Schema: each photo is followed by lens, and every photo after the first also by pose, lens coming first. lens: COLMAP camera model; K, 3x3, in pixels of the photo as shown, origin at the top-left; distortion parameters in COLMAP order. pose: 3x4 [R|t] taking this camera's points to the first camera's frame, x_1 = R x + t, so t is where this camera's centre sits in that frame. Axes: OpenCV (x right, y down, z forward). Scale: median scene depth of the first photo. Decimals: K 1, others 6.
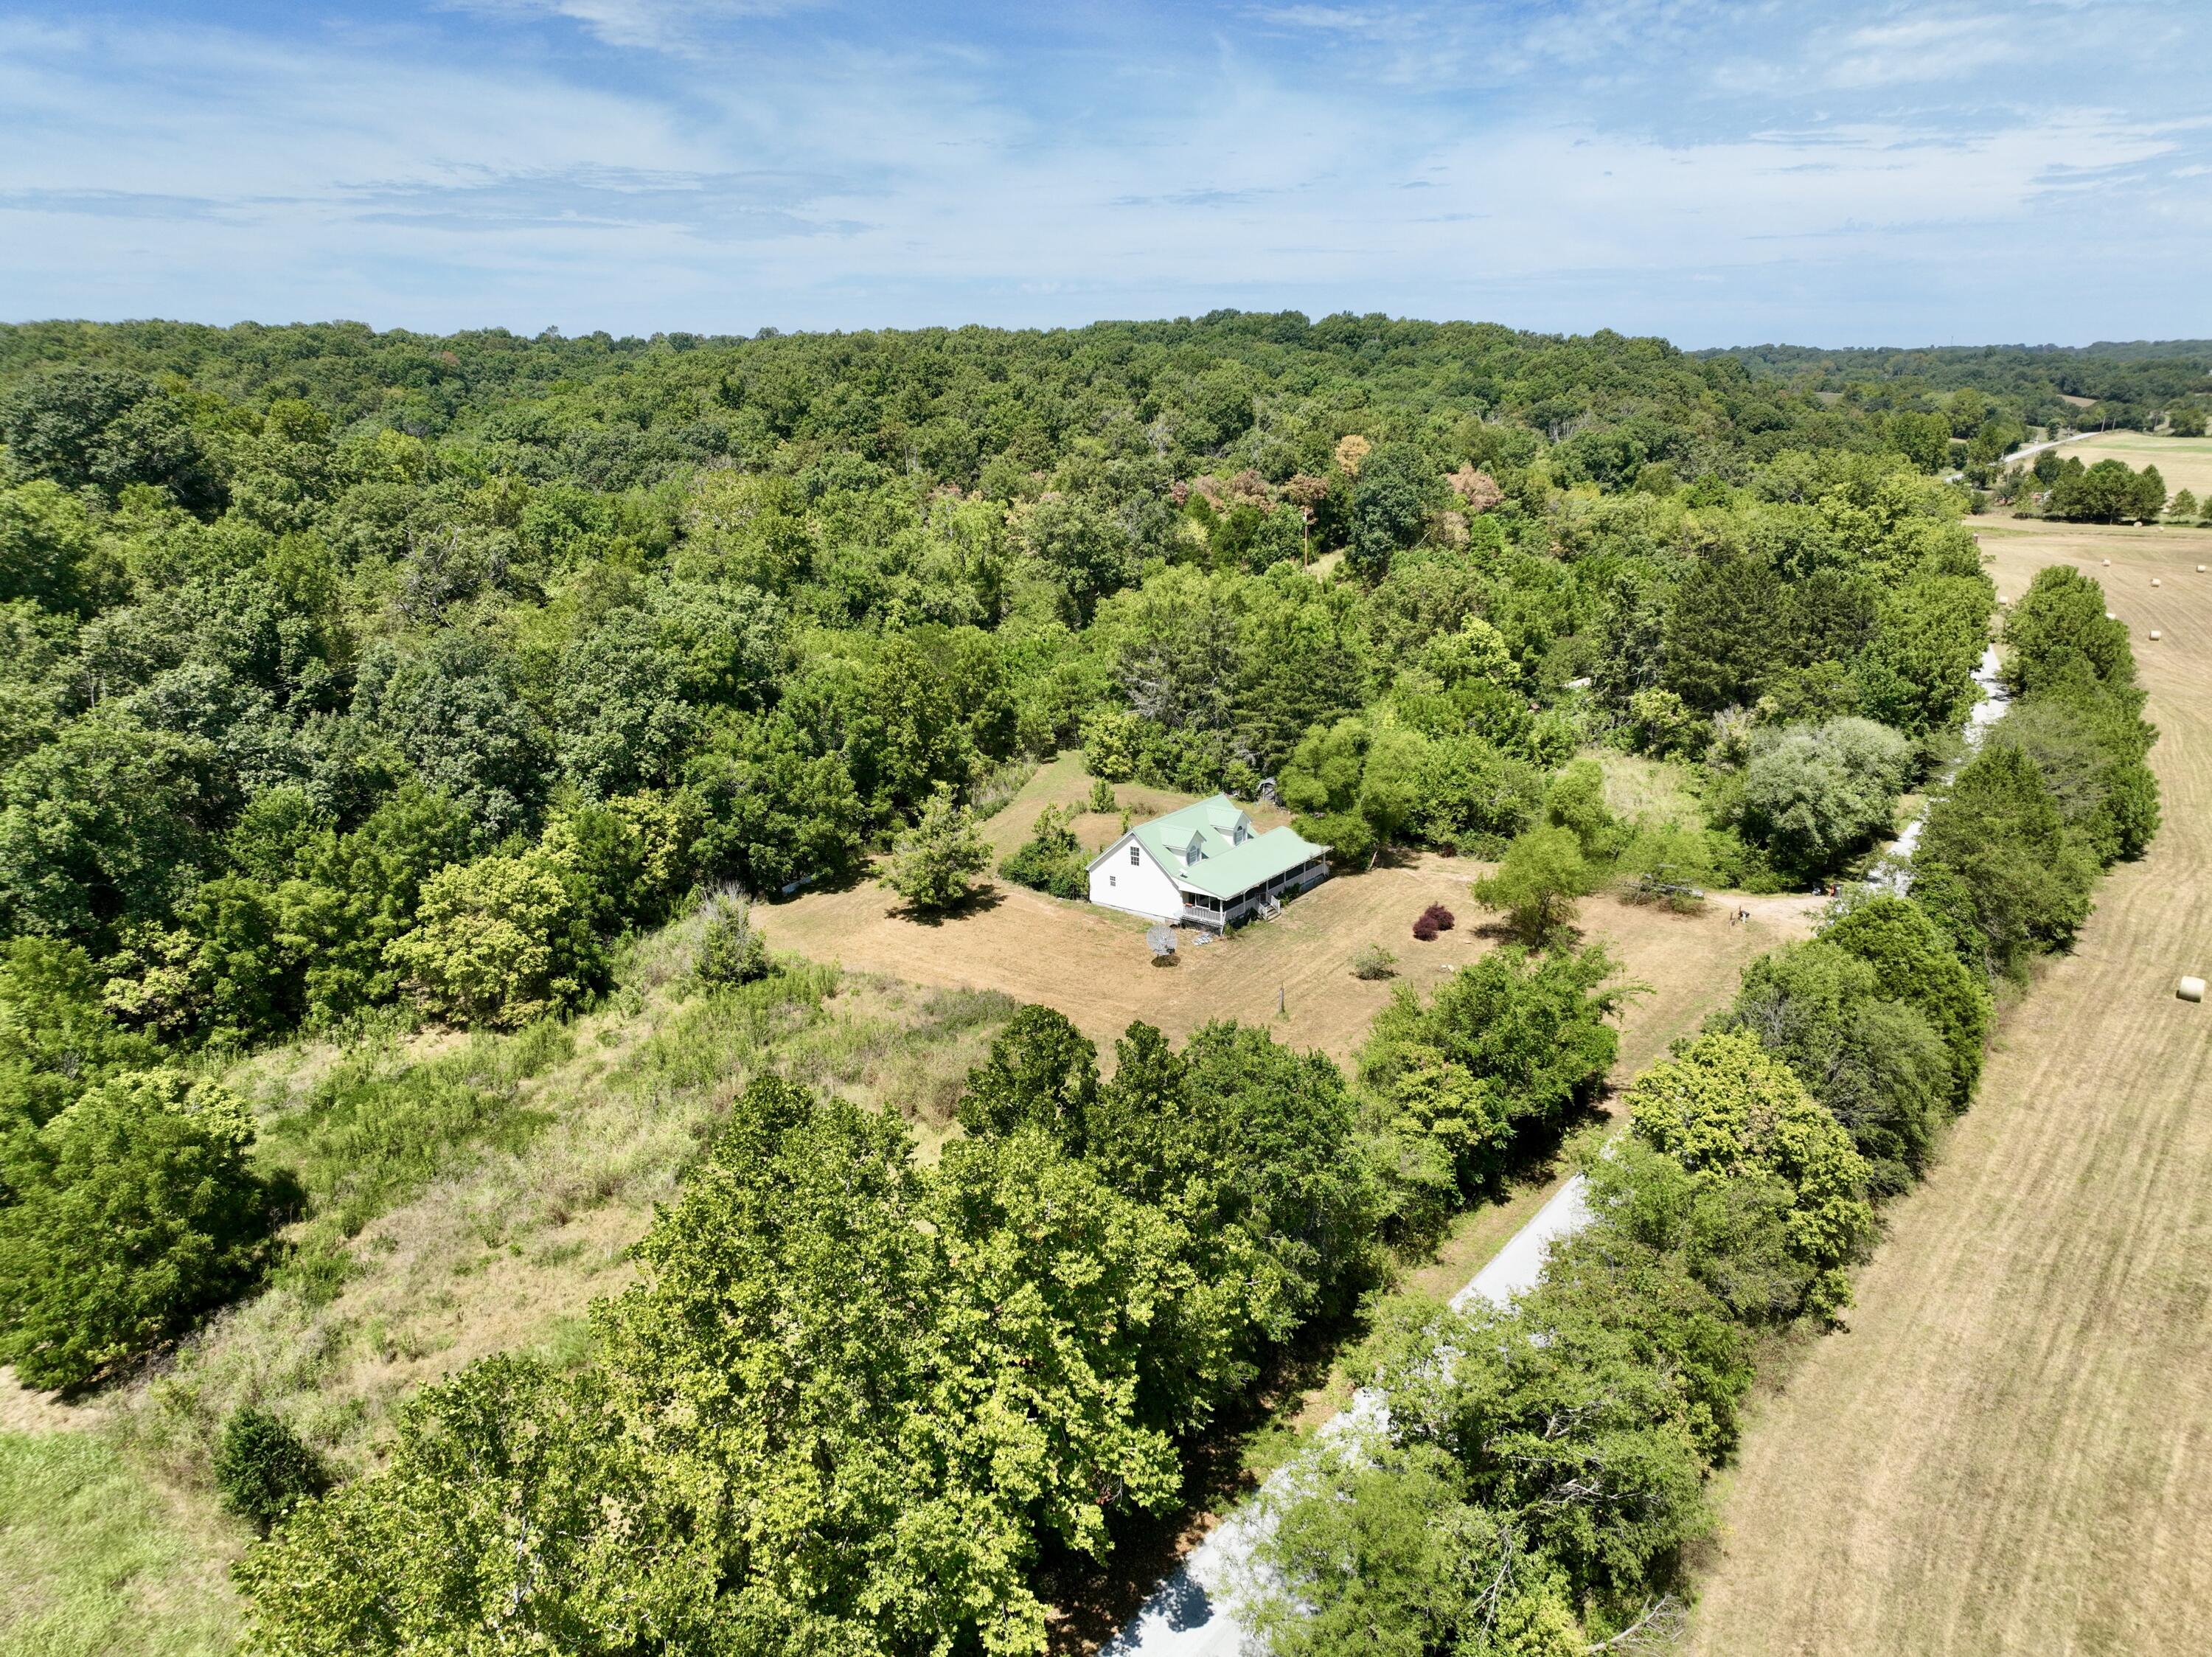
lens RADIAL K [[1553.5, 0, 1116.4], [0, 1553.5, 834.3], [0, 0, 1]] dist [0.020181, -0.010714]
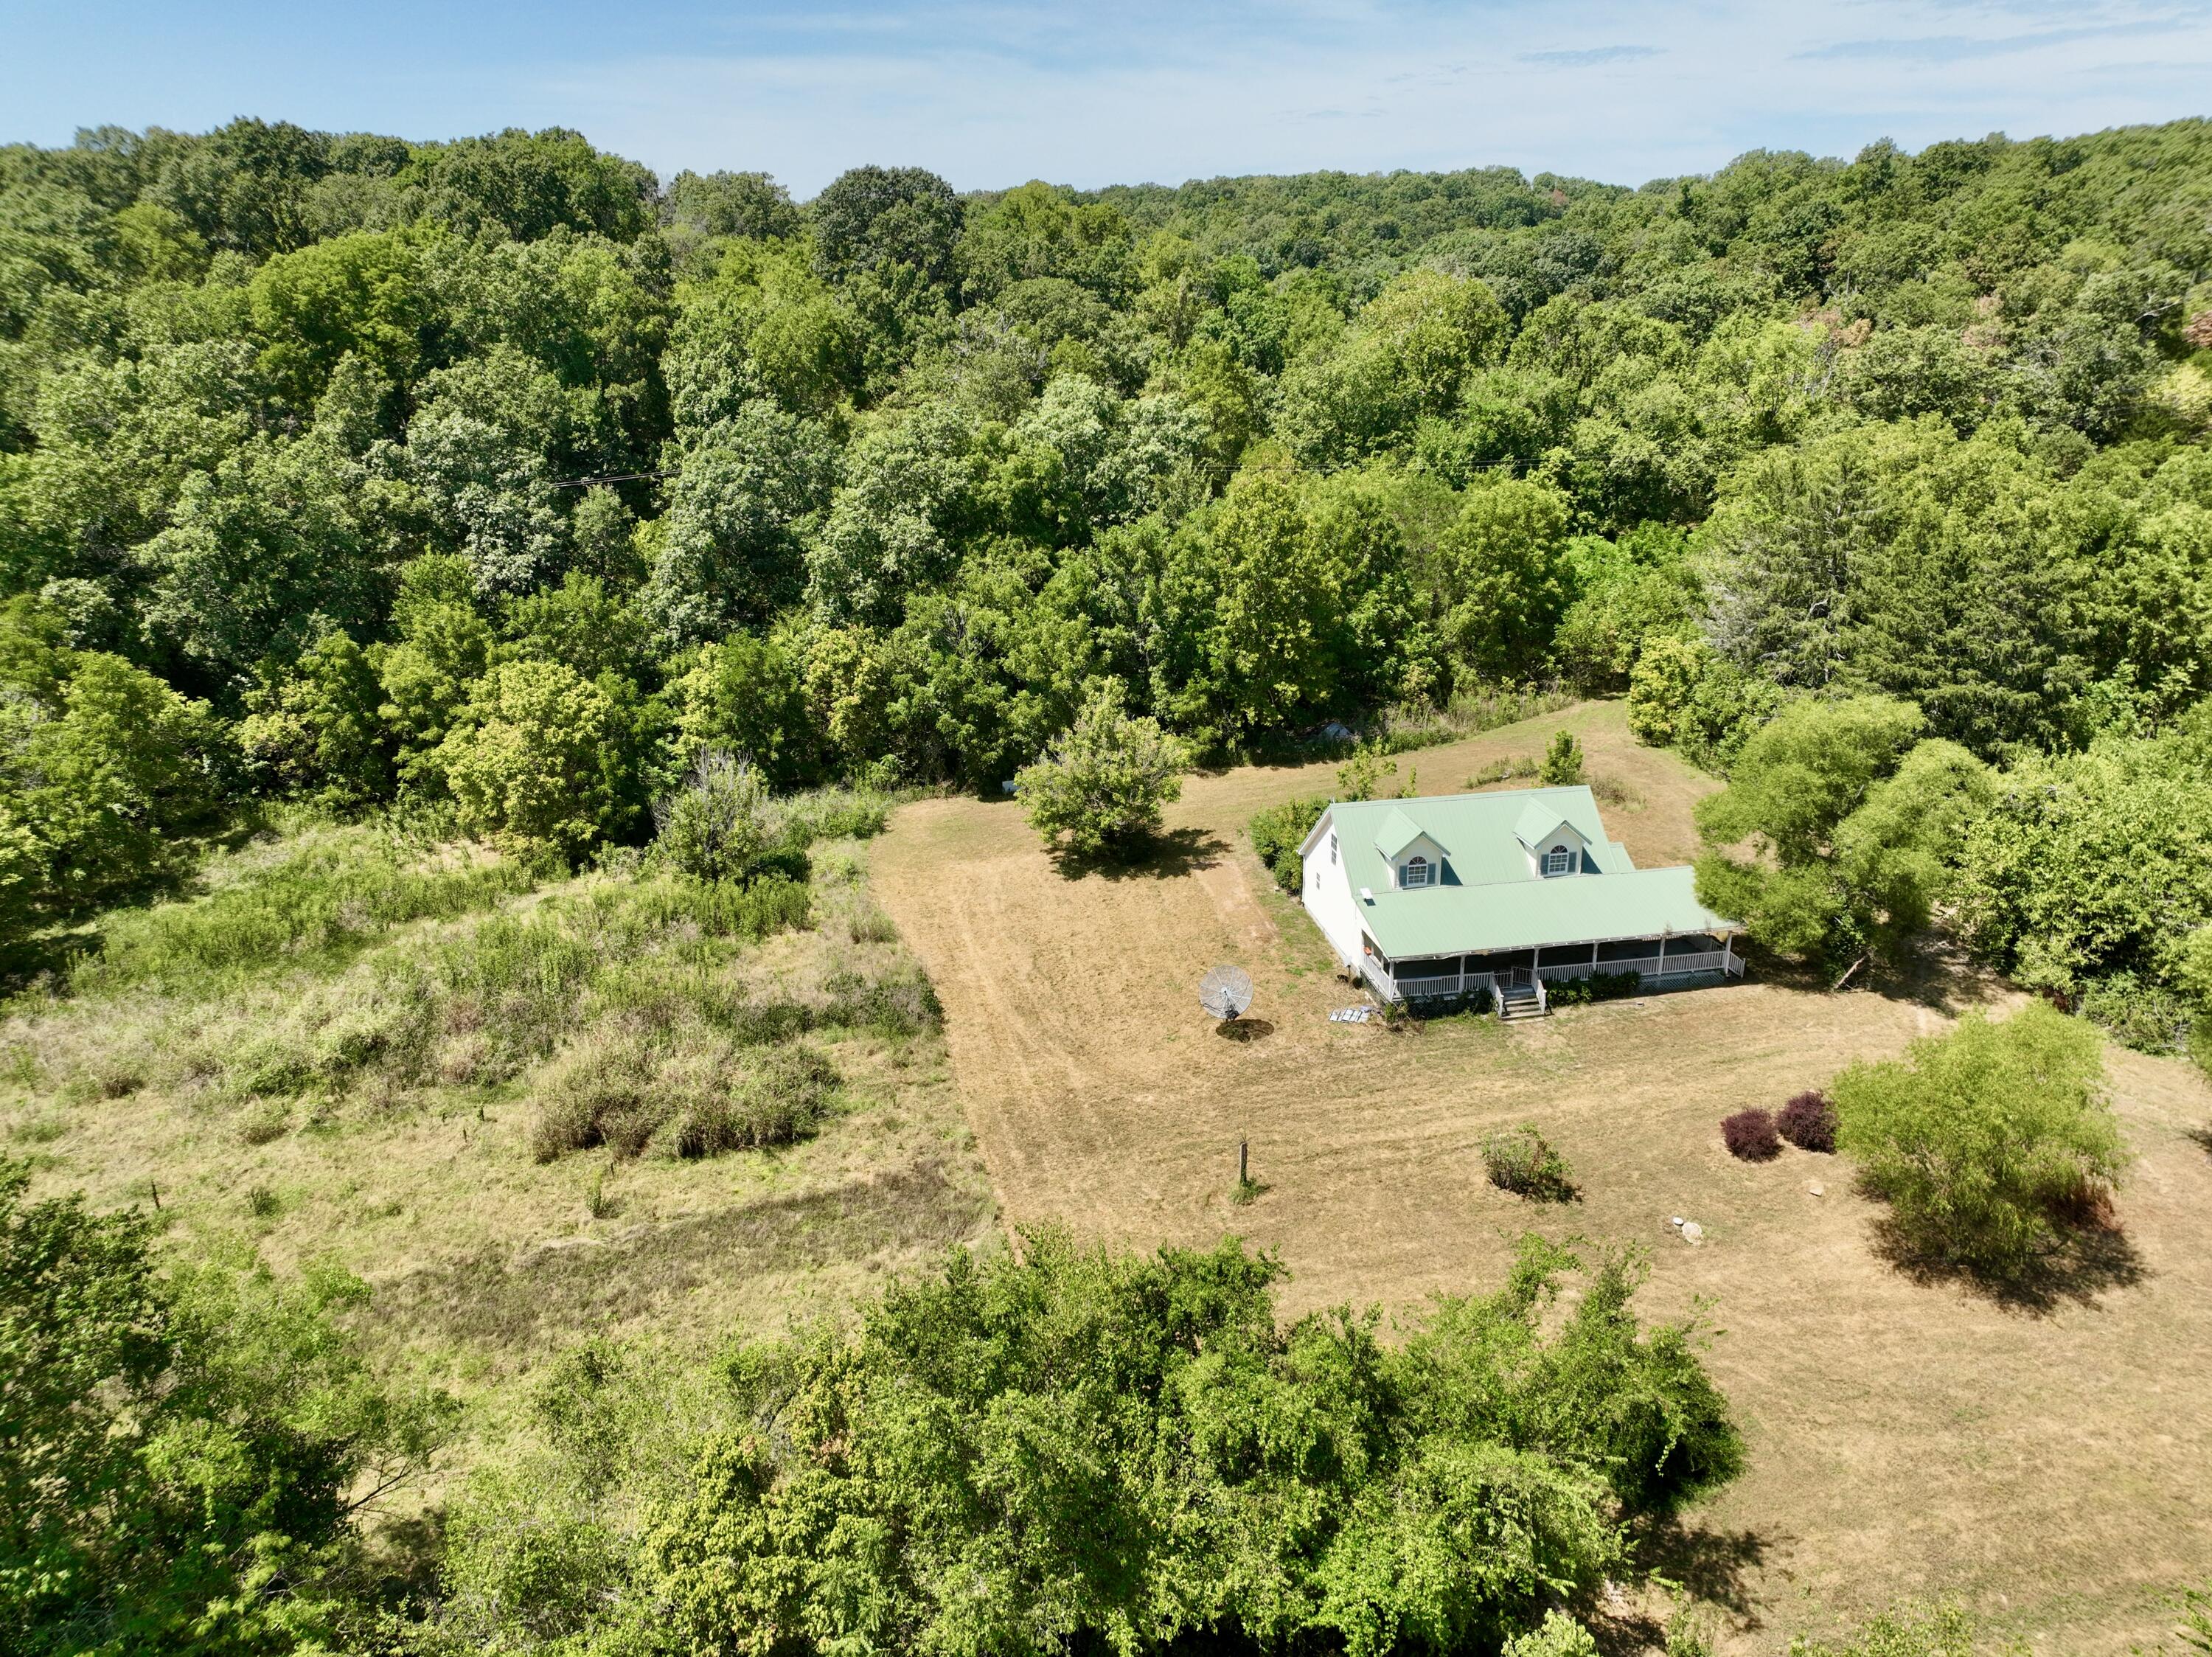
lens RADIAL K [[1553.5, 0, 1102.2], [0, 1553.5, 837.7], [0, 0, 1]] dist [0.020181, -0.010714]
pose [[0.723559, 0.233196, -0.649678, 0.302841], [-0.183005, 0.972331, 0.145194, -0.055375], [0.665561, 0.013838, 0.746215, 0.434003]]
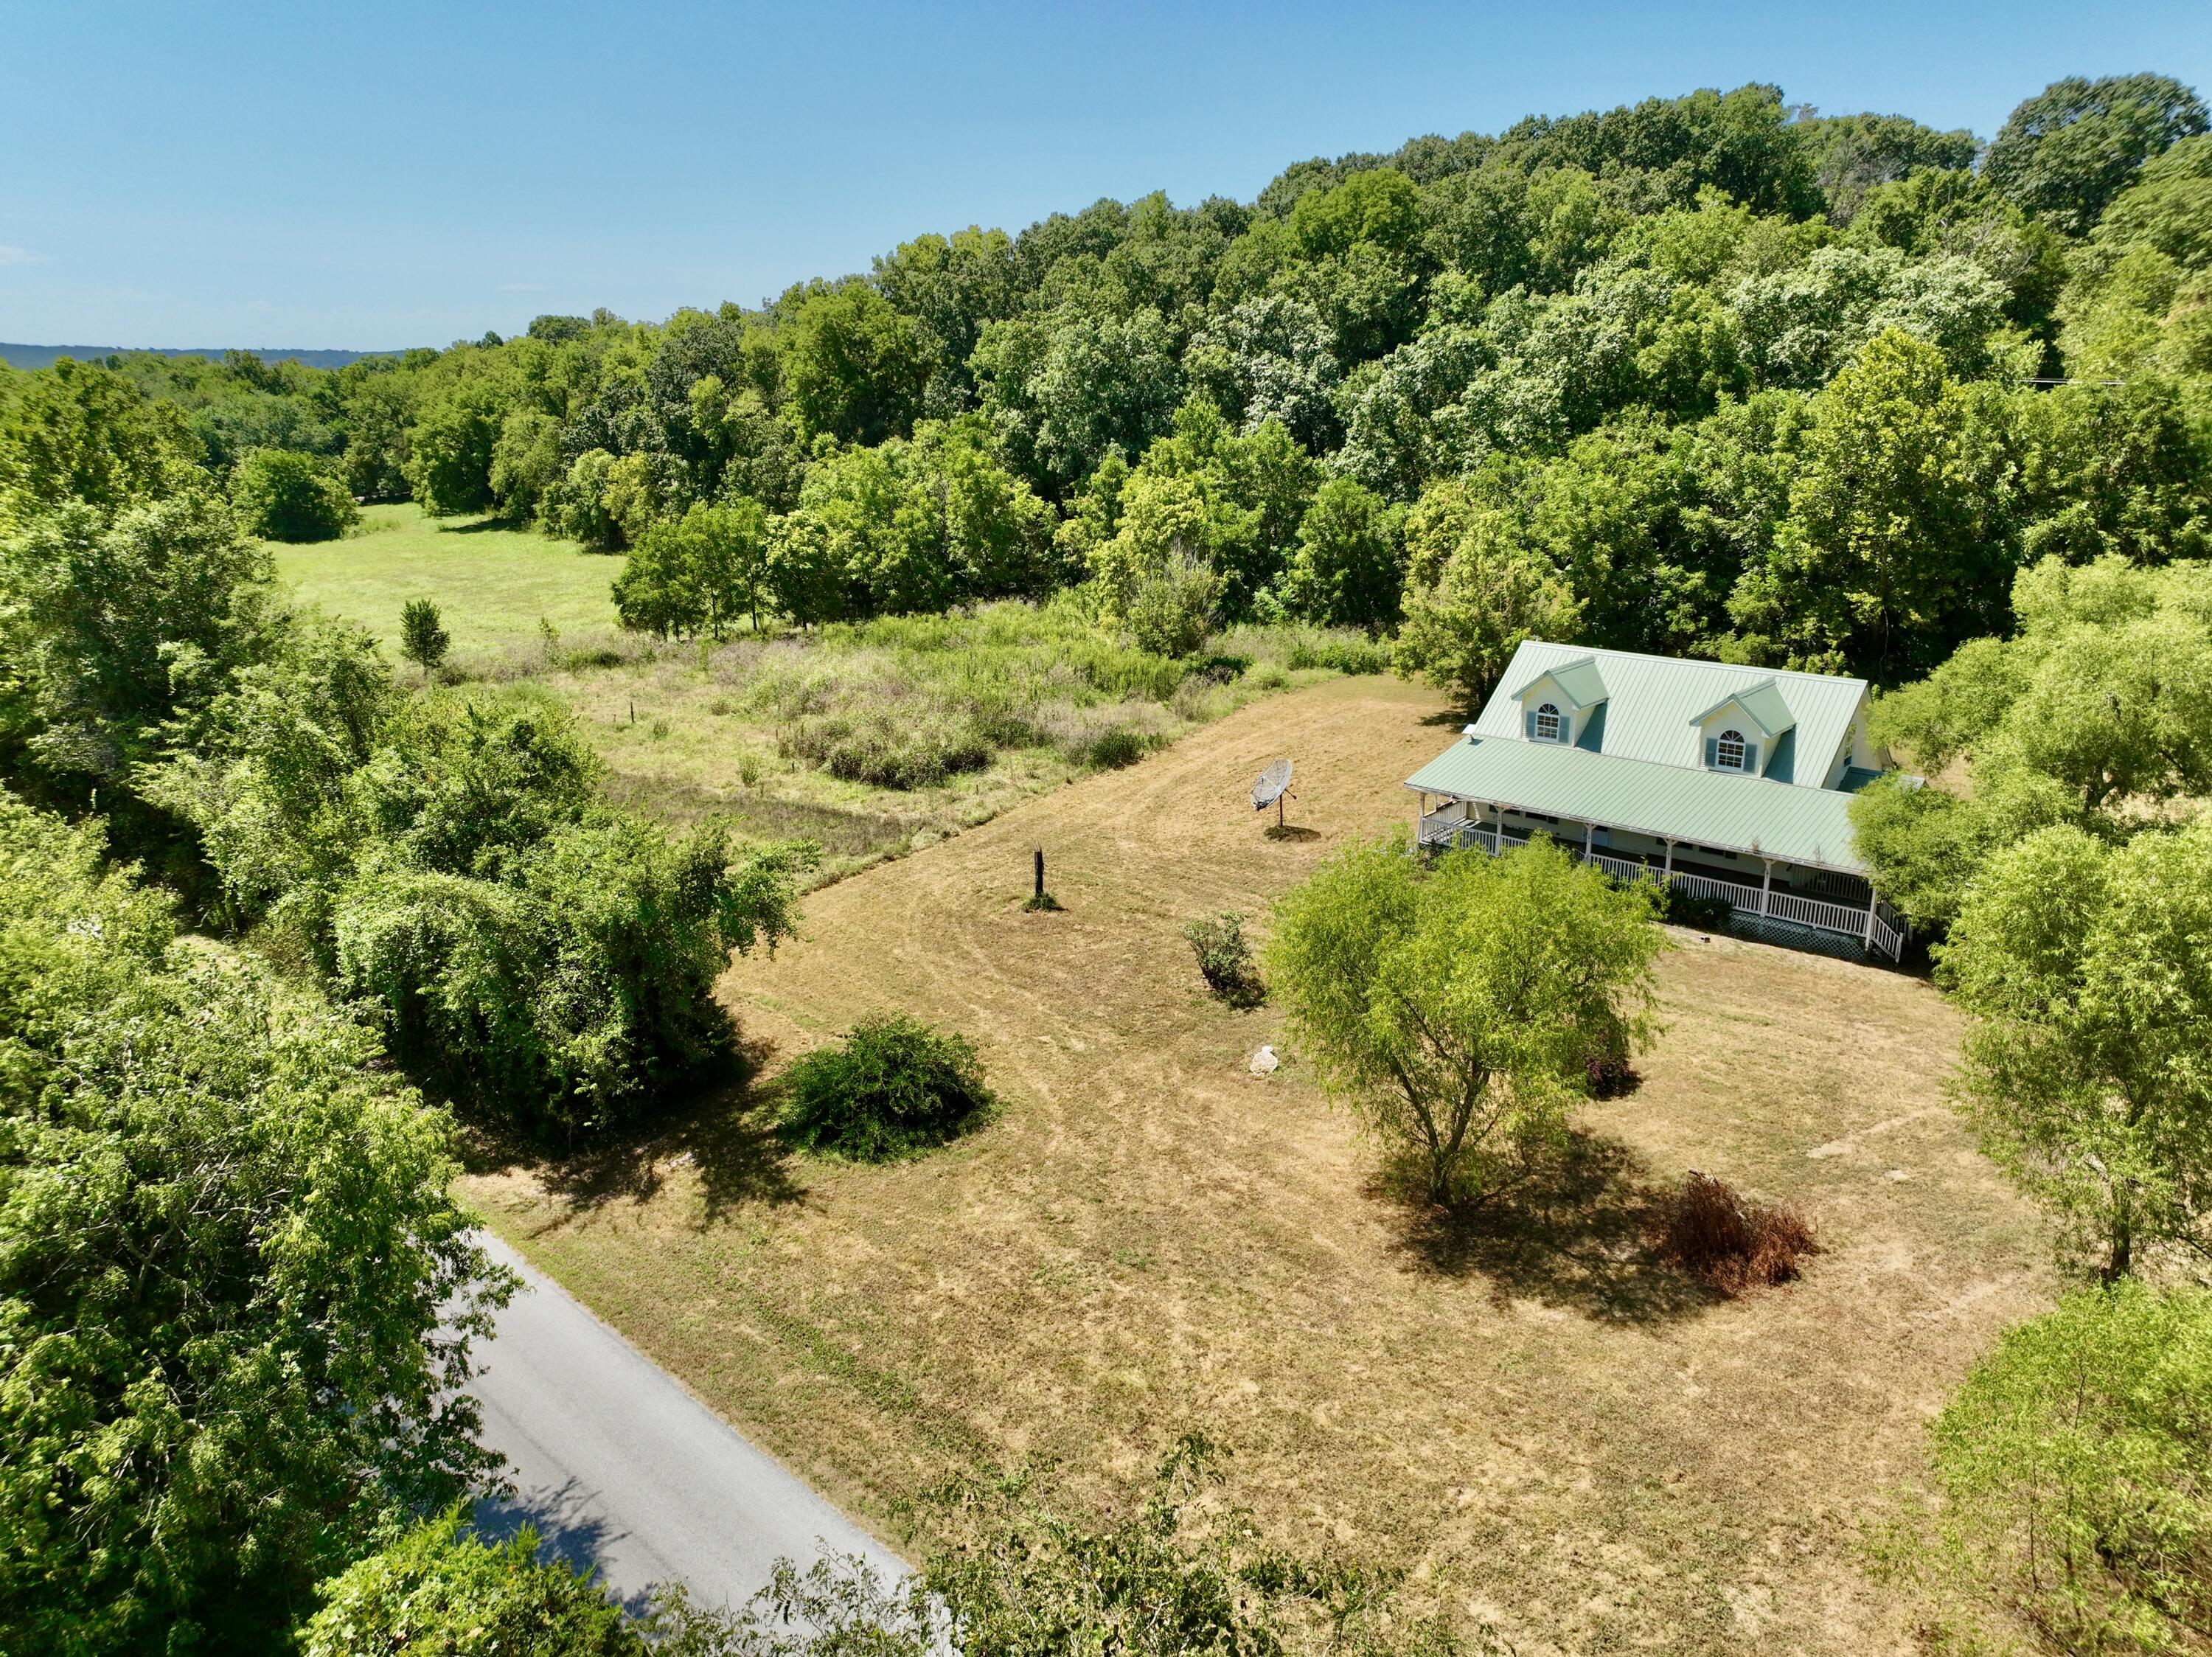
lens RADIAL K [[1553.5, 0, 1118.9], [0, 1553.5, 834.5], [0, 0, 1]] dist [0.020181, -0.010714]
pose [[-0.092434, 0.306695, -0.947309, 0.471810], [-0.263855, 0.909827, 0.320306, -0.066600], [0.960123, 0.279559, -0.003176, 0.788443]]
